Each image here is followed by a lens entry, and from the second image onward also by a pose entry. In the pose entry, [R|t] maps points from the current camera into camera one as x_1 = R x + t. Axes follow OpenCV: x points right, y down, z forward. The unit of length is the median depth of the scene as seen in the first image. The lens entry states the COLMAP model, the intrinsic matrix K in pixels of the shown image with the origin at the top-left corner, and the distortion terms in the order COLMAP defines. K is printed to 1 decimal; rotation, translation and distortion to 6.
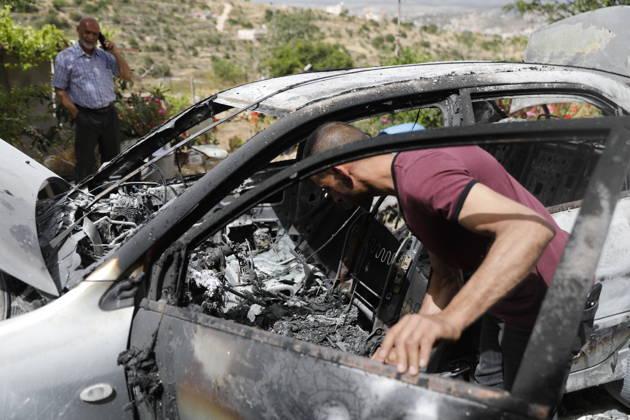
lens RADIAL K [[585.2, 0, 315.0], [0, 585.2, 210.0], [0, 0, 1]] dist [-0.022193, 0.103699]
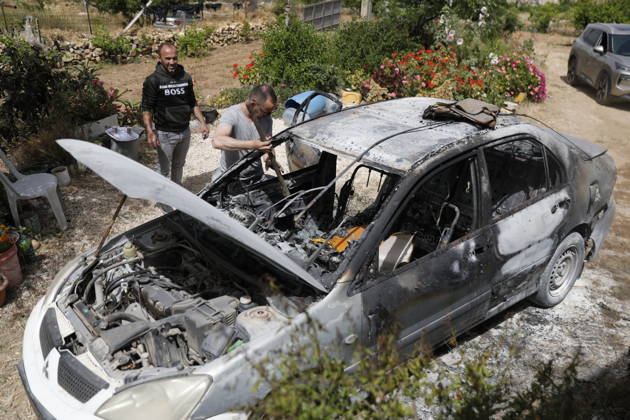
lens RADIAL K [[585.2, 0, 315.0], [0, 585.2, 210.0], [0, 0, 1]] dist [-0.022193, 0.103699]
pose [[0.949026, -0.087640, 0.302770, -0.494291], [0.045864, 0.988740, 0.142442, -0.185964], [-0.311845, -0.121295, 0.942359, -0.348076]]
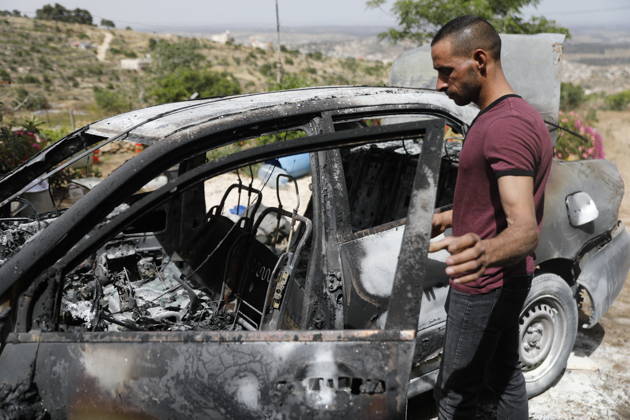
lens RADIAL K [[585.2, 0, 315.0], [0, 585.2, 210.0], [0, 0, 1]] dist [-0.022193, 0.103699]
pose [[0.982687, -0.059987, 0.175294, 0.022443], [0.067603, 0.996996, -0.037799, 0.007728], [-0.172500, 0.048995, 0.983790, -0.029998]]
